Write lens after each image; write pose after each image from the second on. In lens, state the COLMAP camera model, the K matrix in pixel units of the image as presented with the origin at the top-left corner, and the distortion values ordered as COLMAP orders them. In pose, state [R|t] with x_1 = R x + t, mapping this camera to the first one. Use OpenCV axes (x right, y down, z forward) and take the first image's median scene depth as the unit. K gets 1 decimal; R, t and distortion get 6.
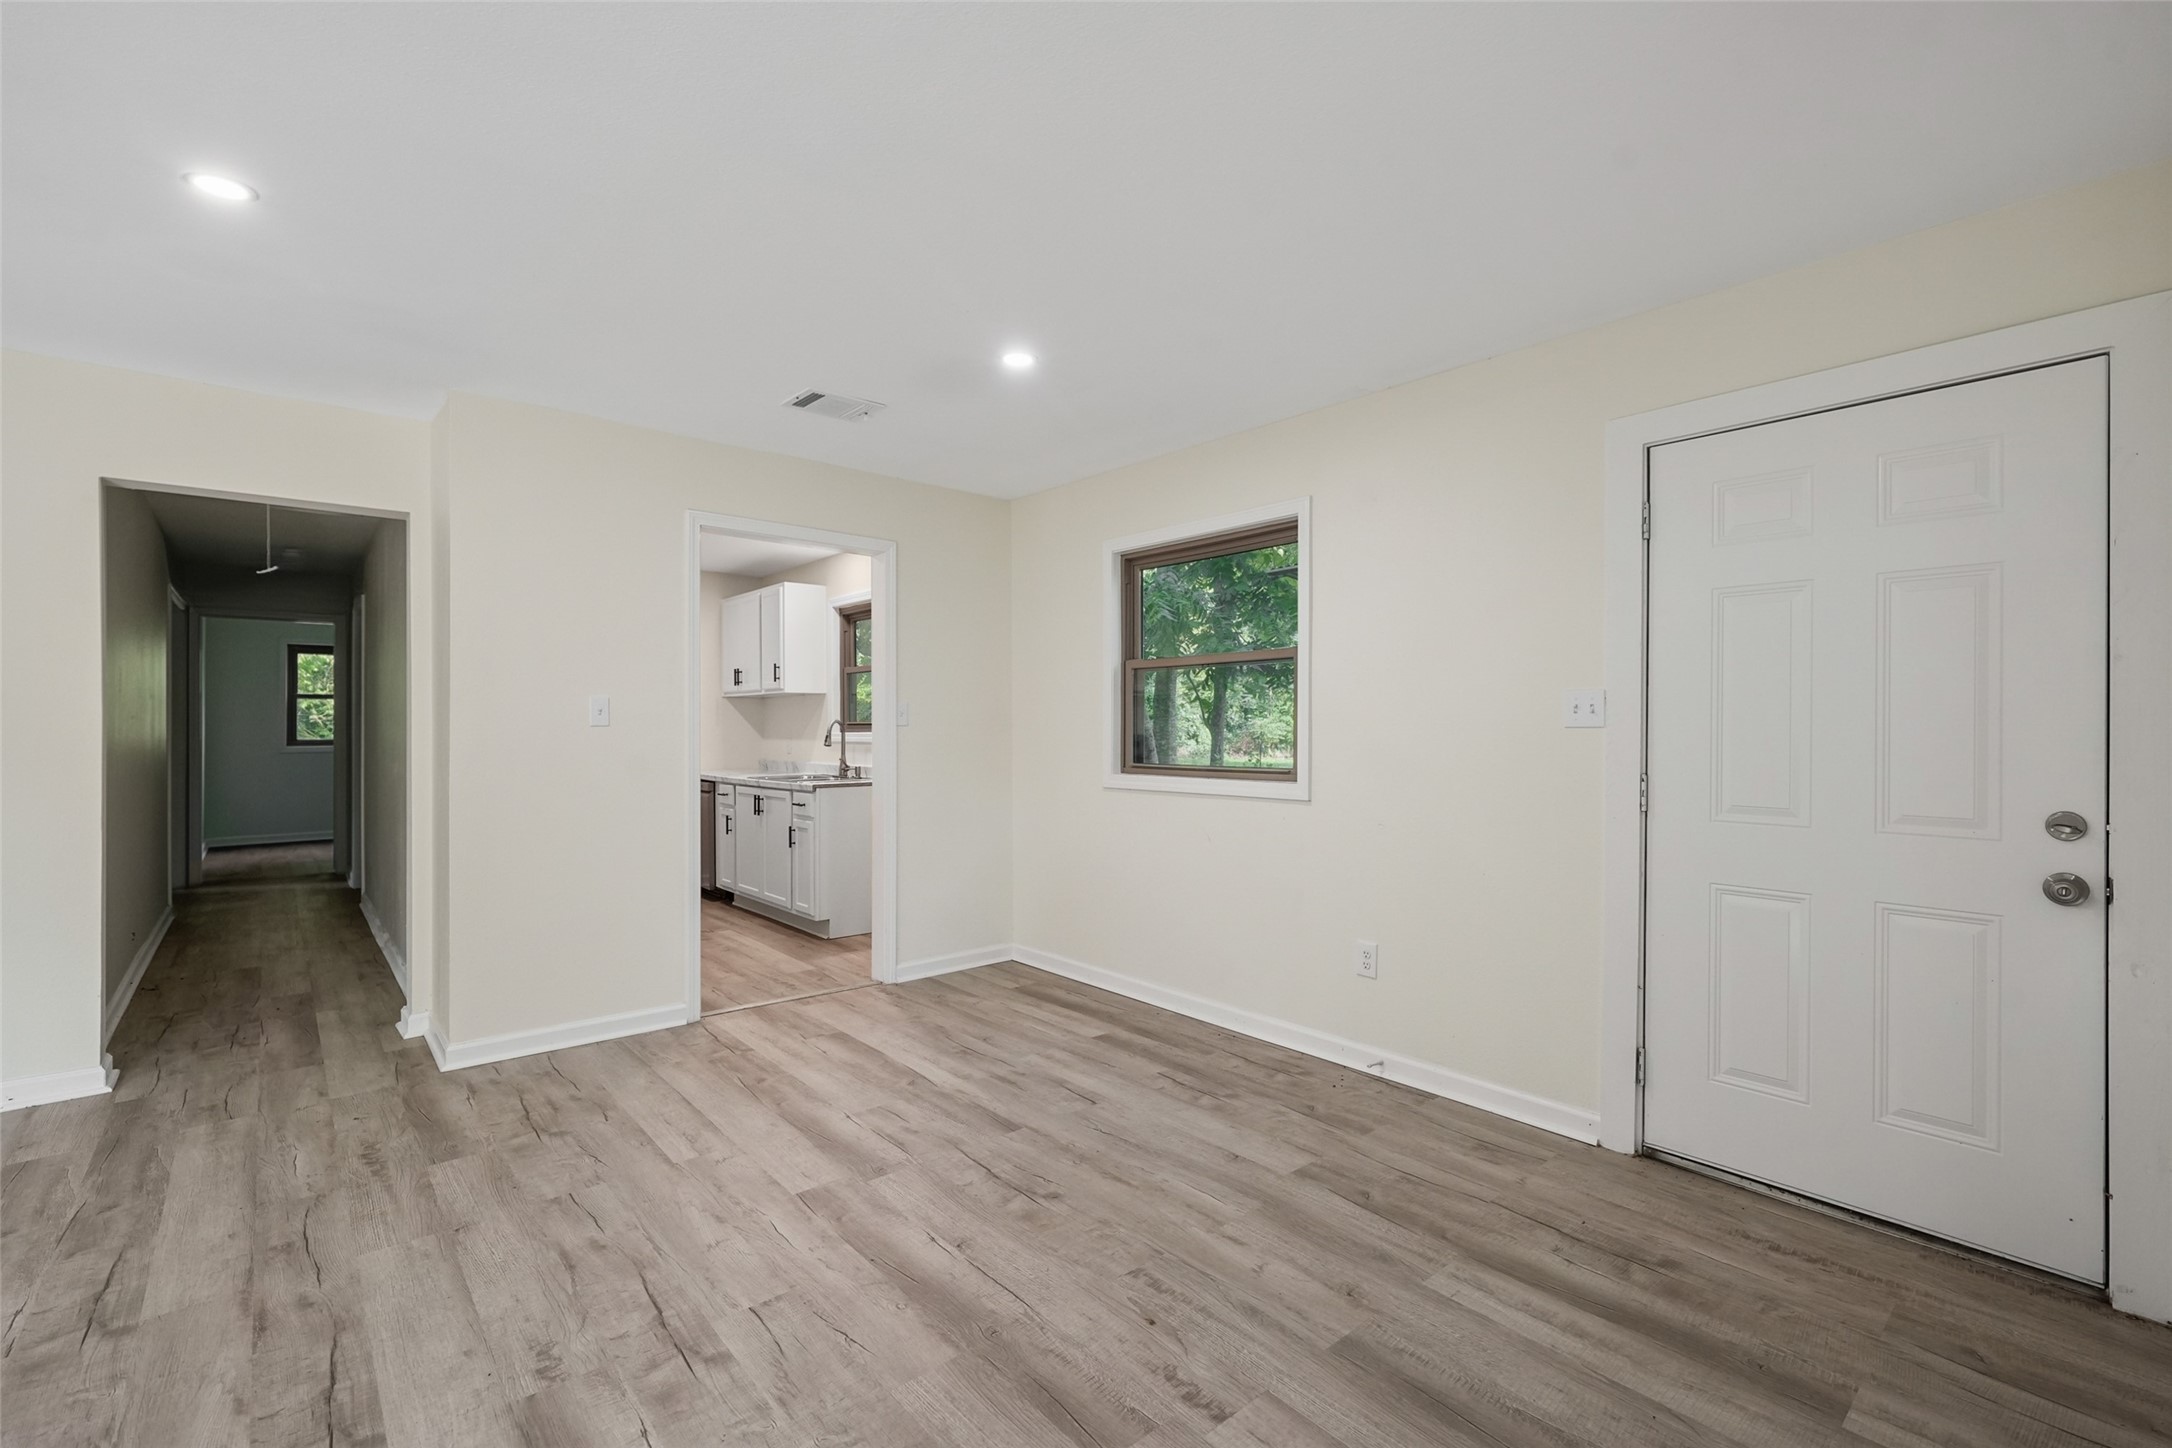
lens RADIAL K [[942.9, 0, 1086.0], [0, 942.9, 724.0], [0, 0, 1]] dist [-0.000063, 0.000080]
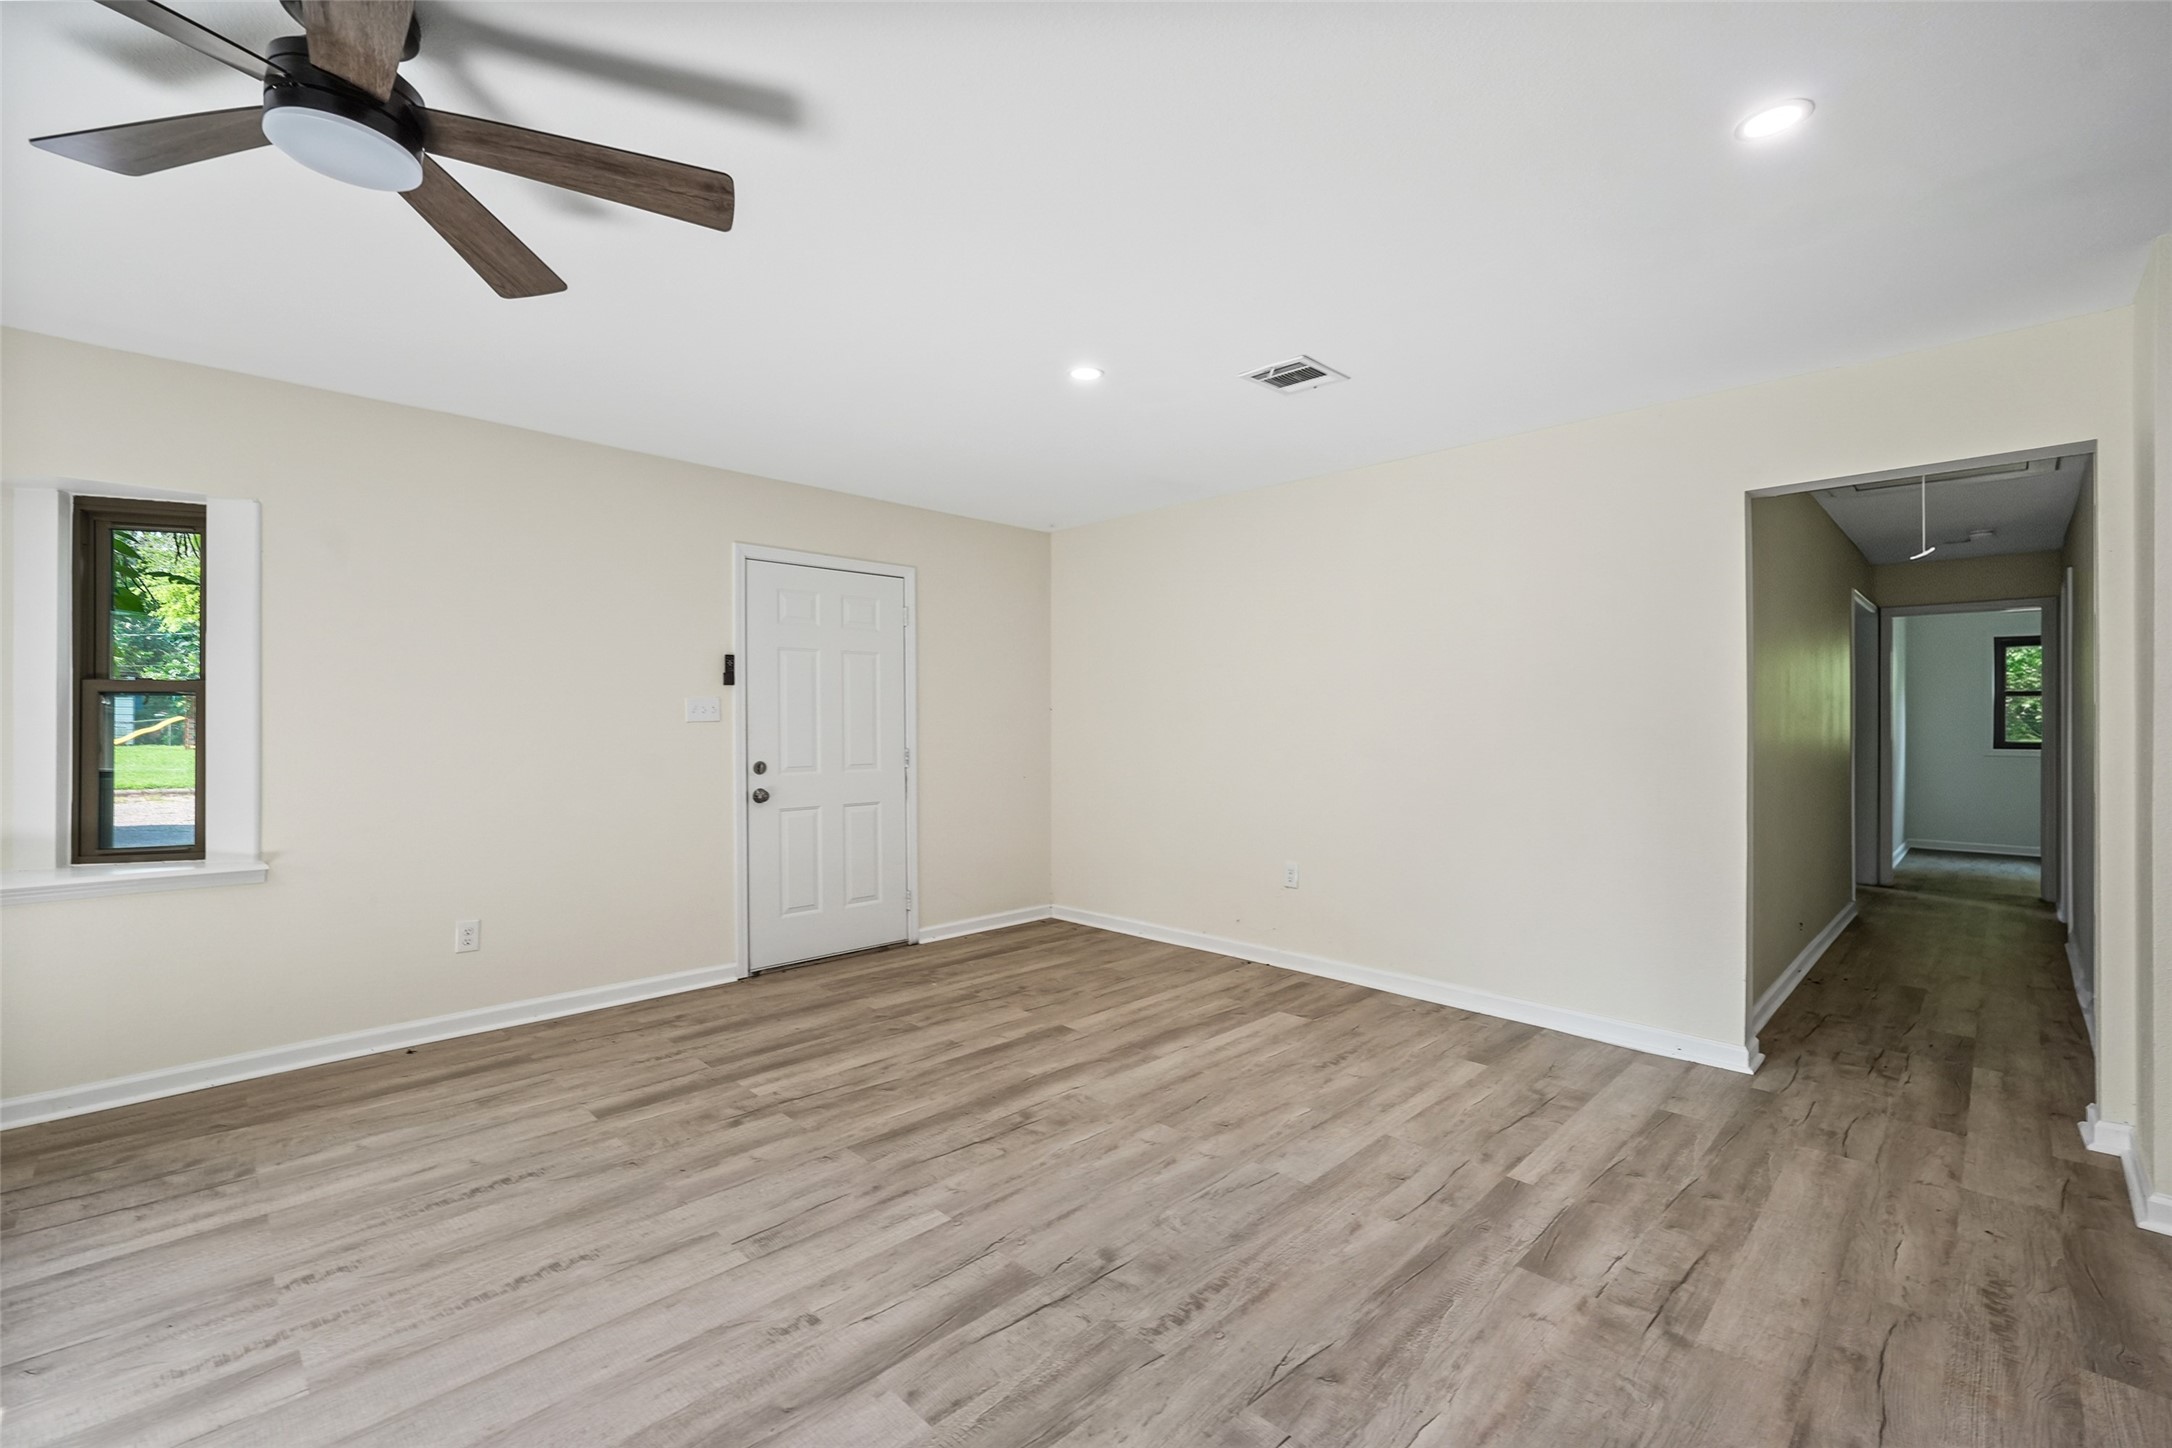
lens RADIAL K [[927.3, 0, 1086.4], [0, 927.3, 717.1], [0, 0, 1]] dist [-0.016296, 0.007407]
pose [[0.070800, -0.004043, -0.997482, -0.061457], [-0.003742, 0.999984, -0.004319, -0.000467], [0.997484, 0.004039, 0.070784, 0.180828]]
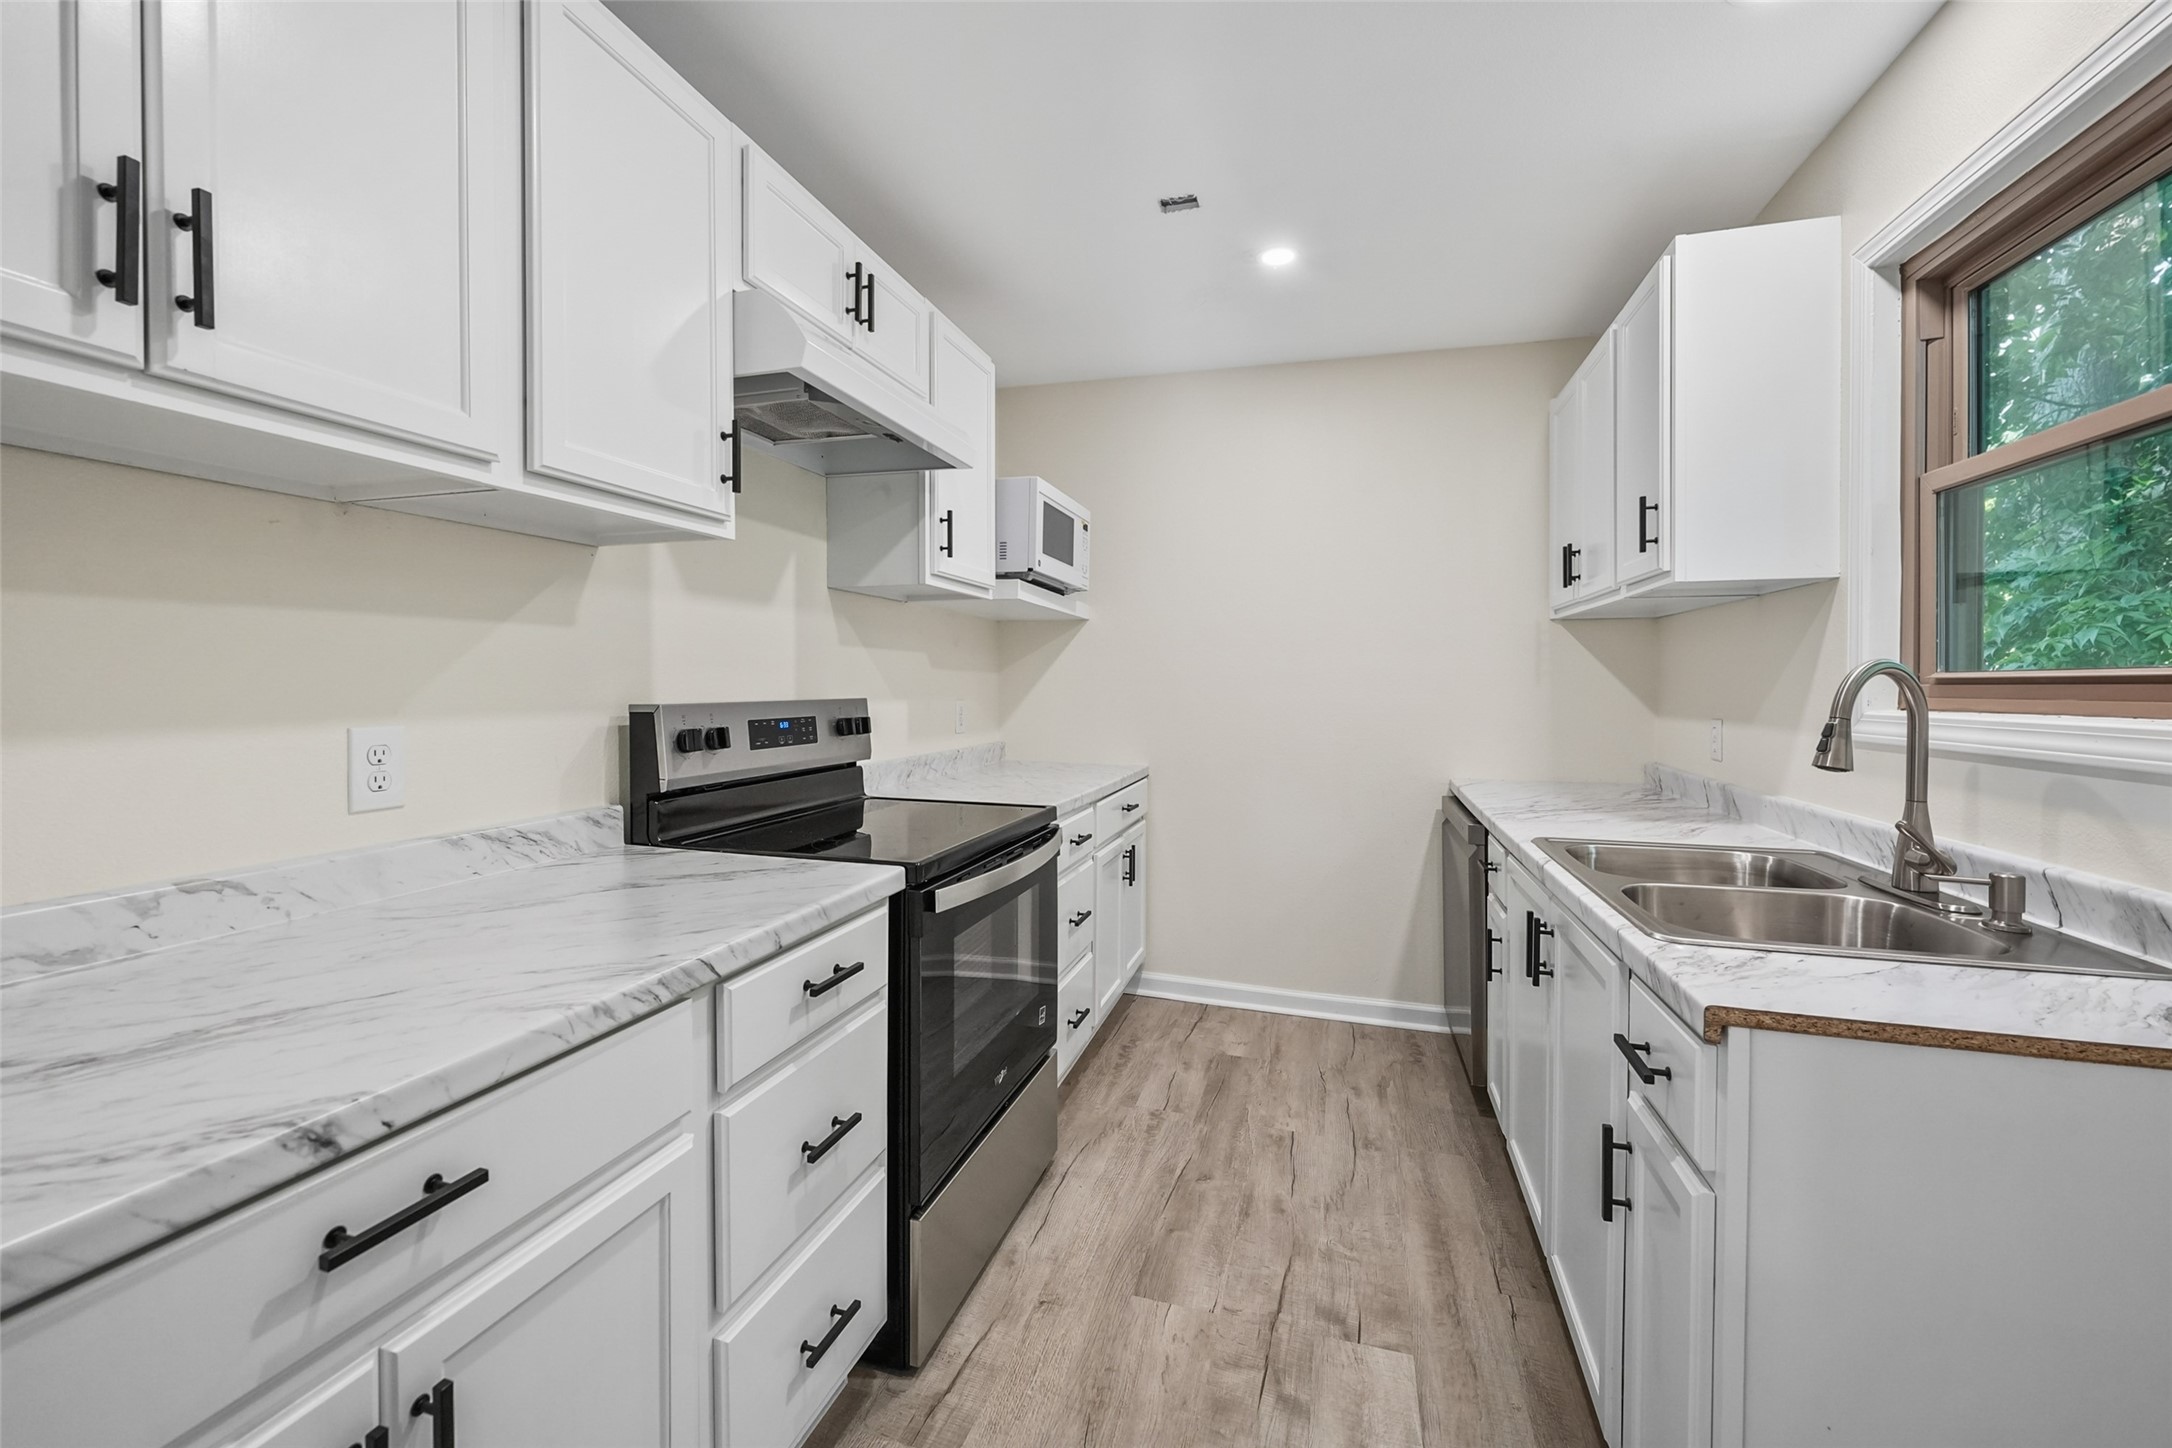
lens RADIAL K [[880.3, 0, 1084.7], [0, 880.3, 692.6], [0, 0, 1]] dist [-0.001606, 0.000291]
pose [[0.539236, 0.011035, -0.842082, -0.355266], [-0.004306, 0.999937, 0.010346, 0.004940], [0.842144, -0.001953, 0.539250, 1.357391]]
